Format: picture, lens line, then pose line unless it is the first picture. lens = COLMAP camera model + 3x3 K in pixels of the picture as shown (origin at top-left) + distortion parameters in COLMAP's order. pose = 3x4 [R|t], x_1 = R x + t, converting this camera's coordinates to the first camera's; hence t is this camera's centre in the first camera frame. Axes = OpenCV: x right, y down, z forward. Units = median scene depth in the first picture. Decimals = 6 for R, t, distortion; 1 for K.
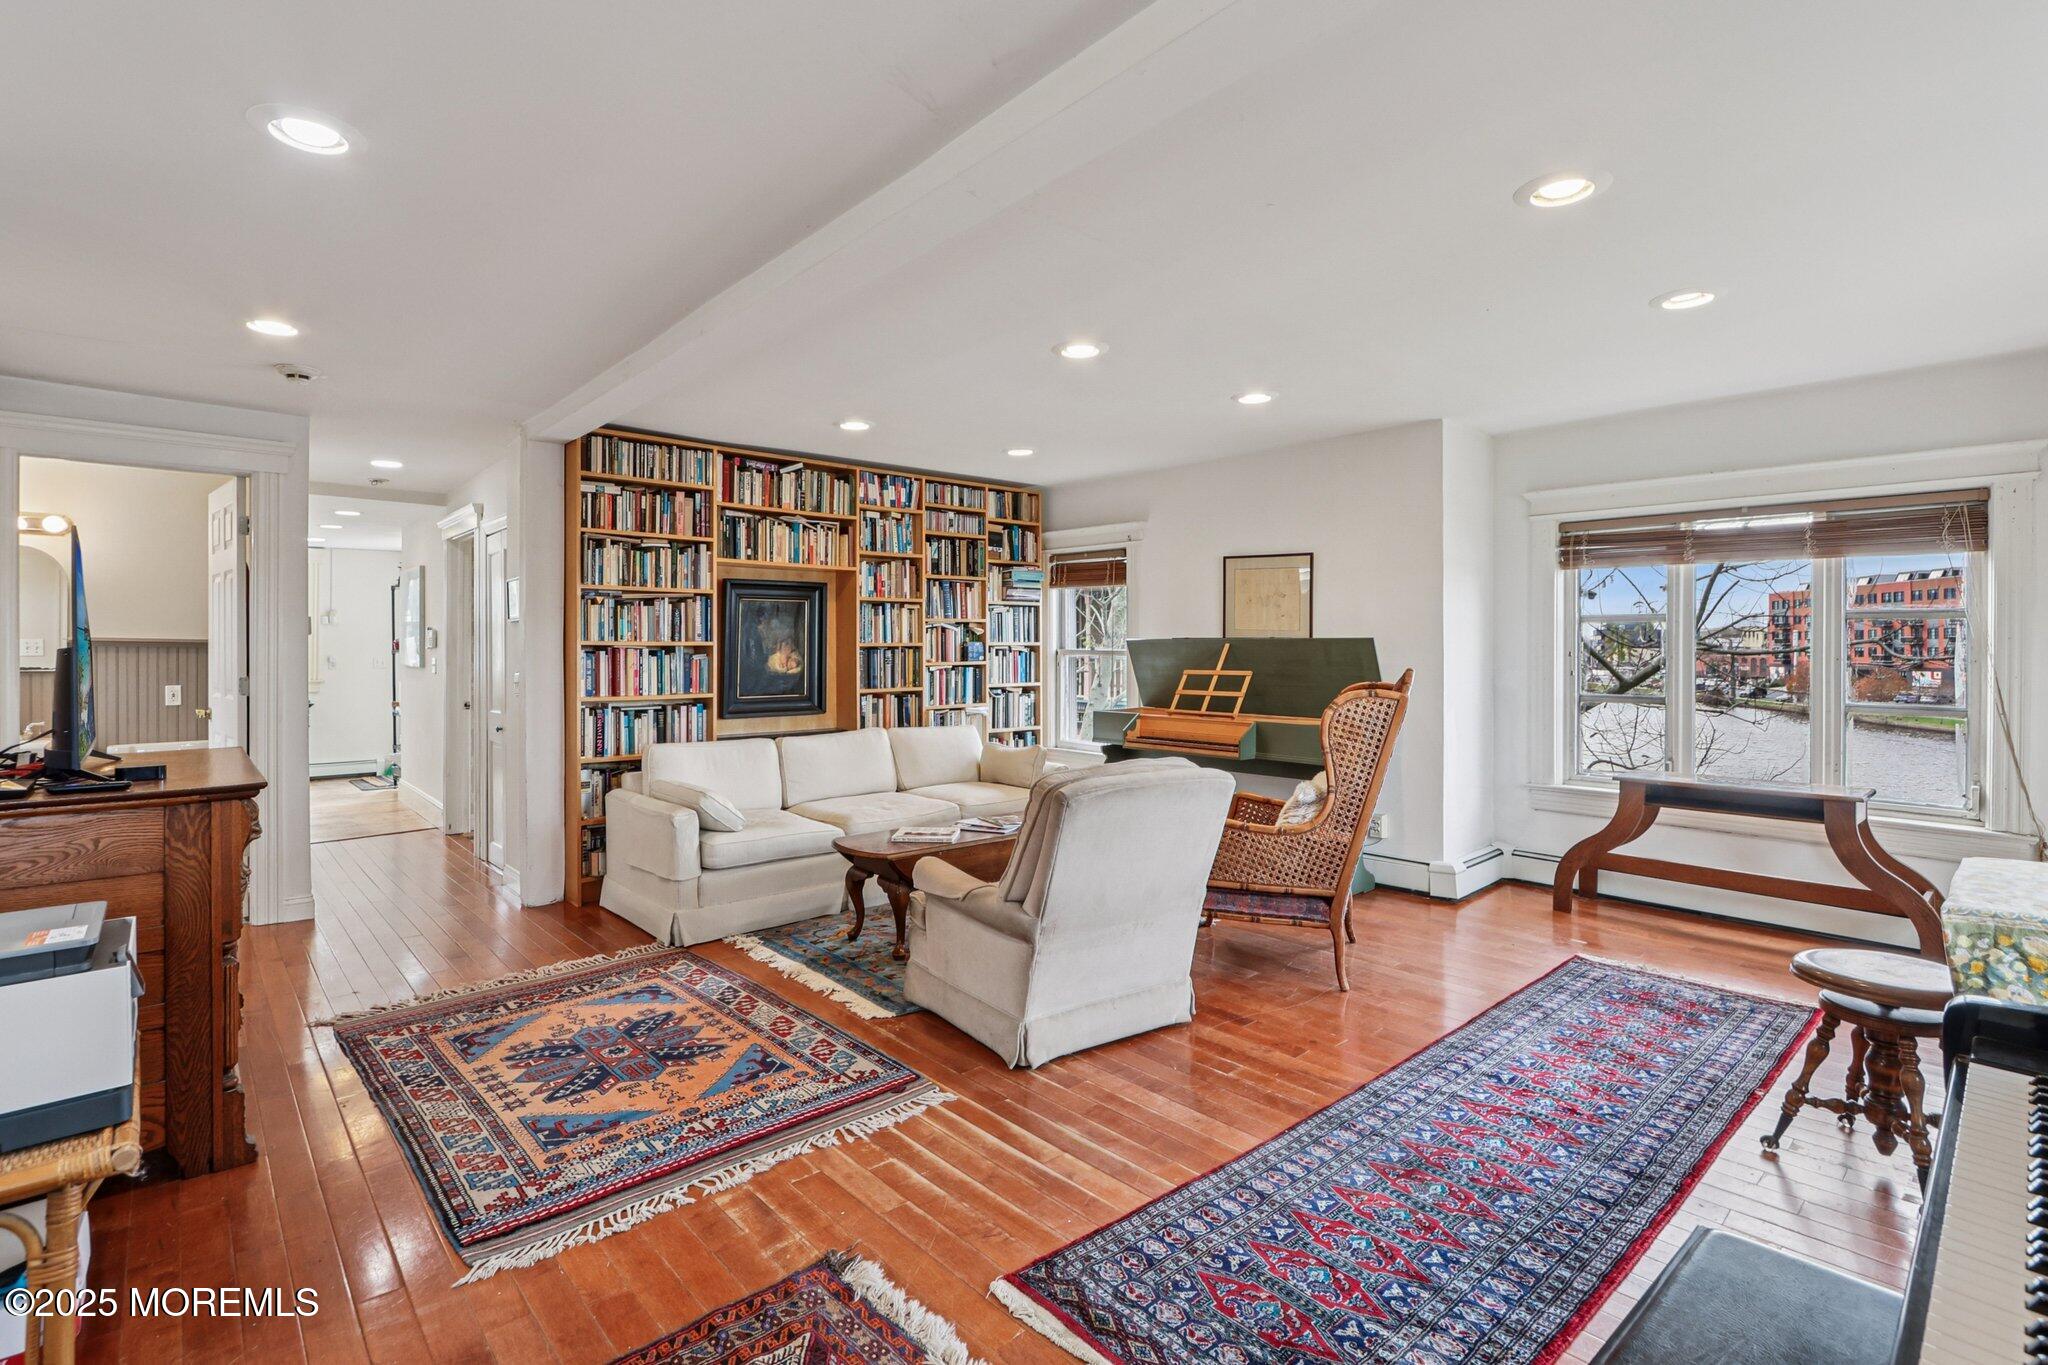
lens RADIAL K [[954.0, 0, 1030.2], [0, 954.0, 621.9], [0, 0, 1]] dist [-0.015965, 0.002983]
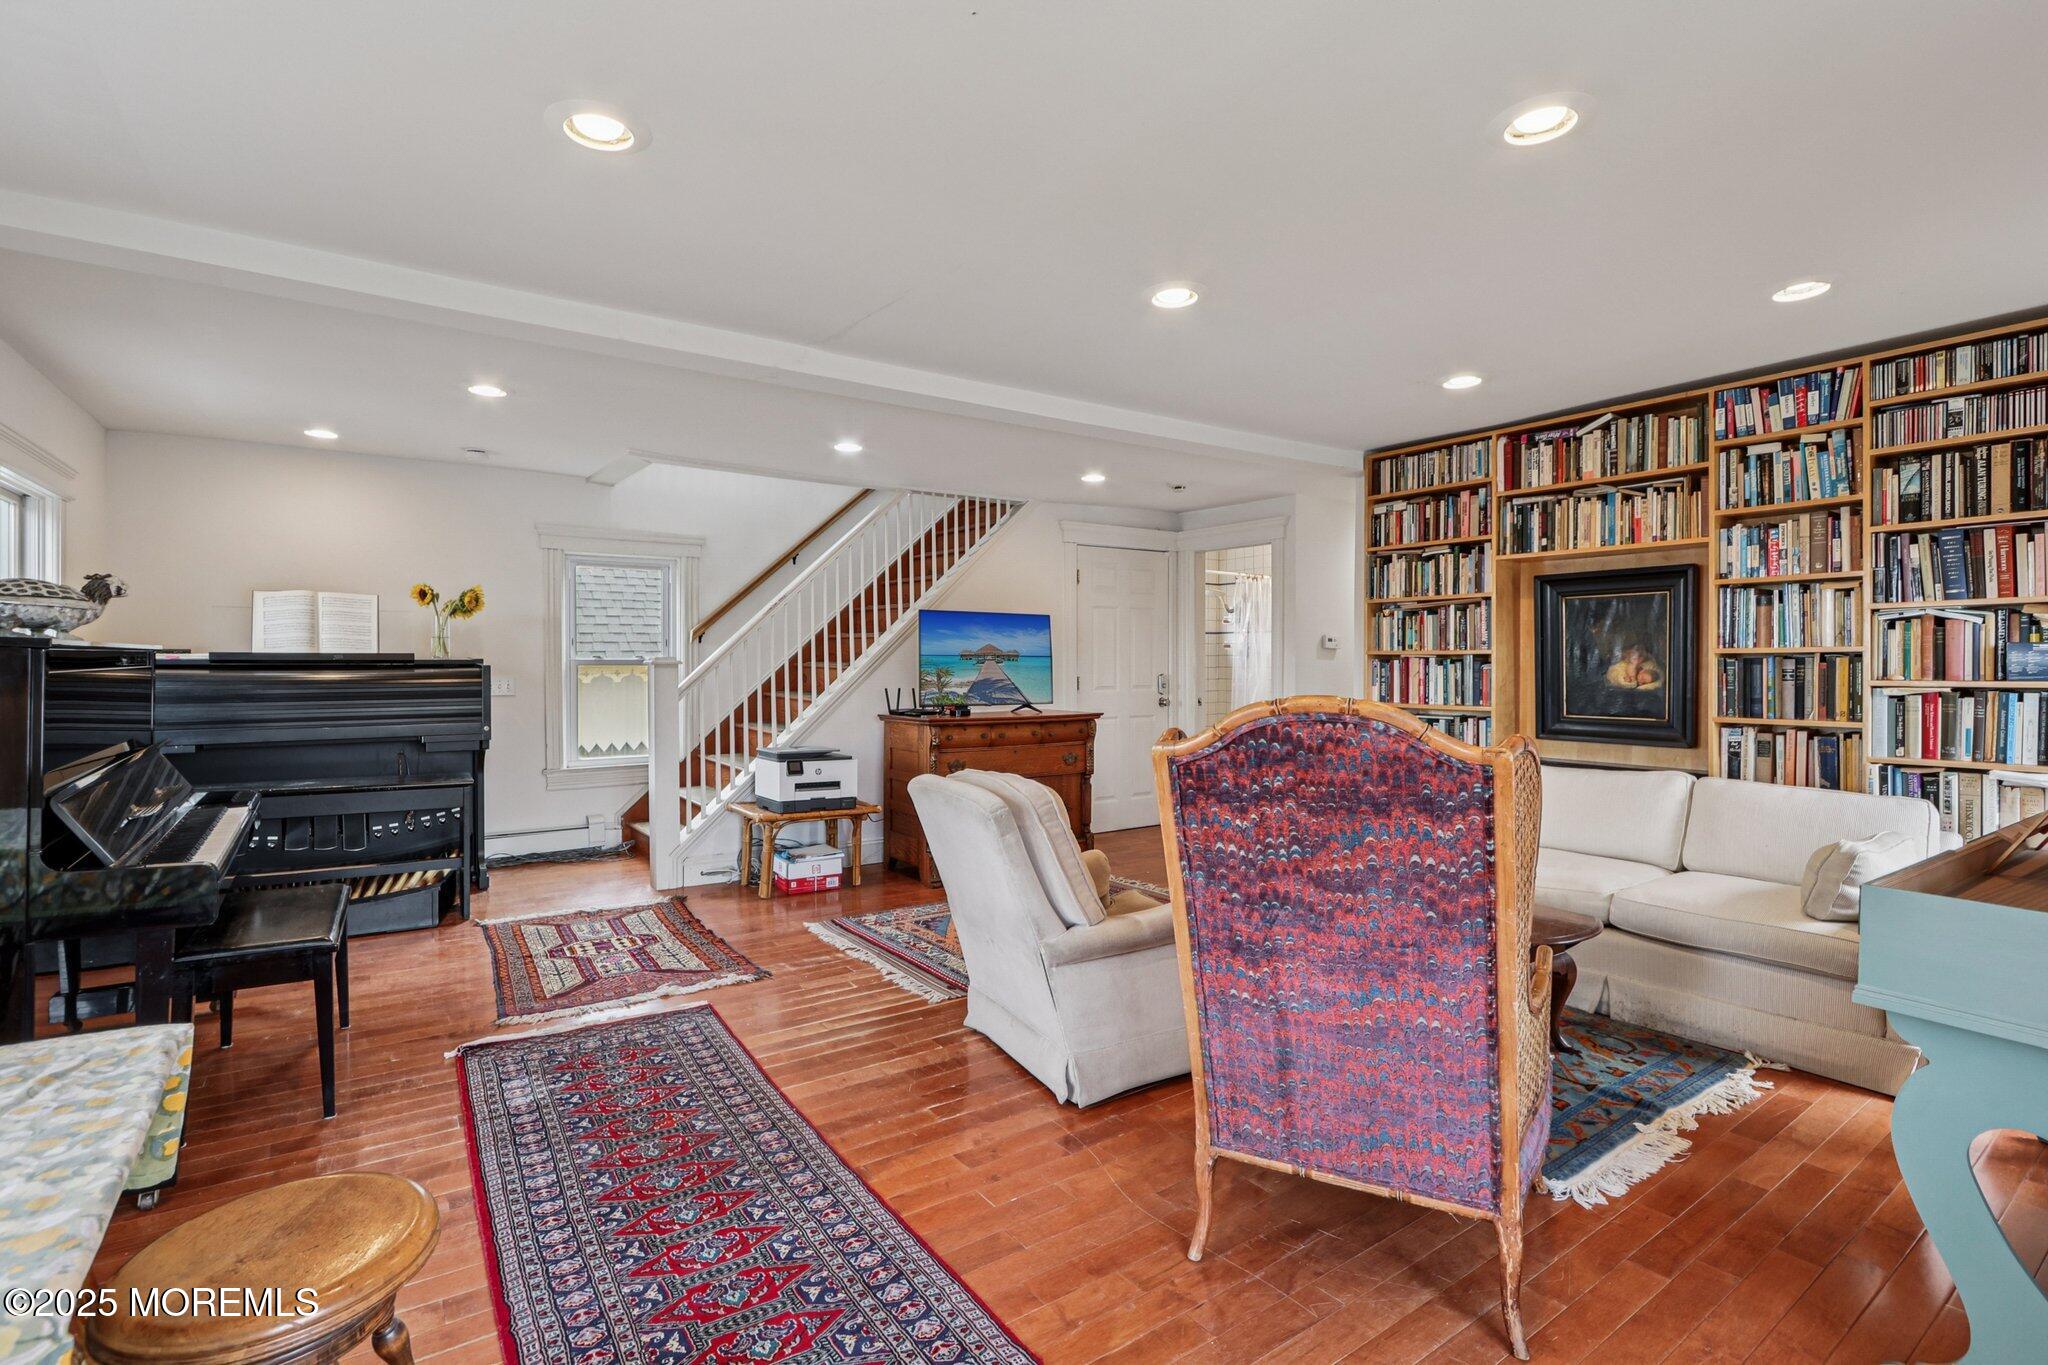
lens RADIAL K [[954.0, 0, 1010.2], [0, 954.0, 670.2], [0, 0, 1]] dist [-0.015965, 0.002983]
pose [[-0.126750, 0.011573, -0.991867, 0.649247], [0.029597, 0.999531, 0.007880, 0.020513], [0.991493, -0.028358, -0.127033, 0.695896]]
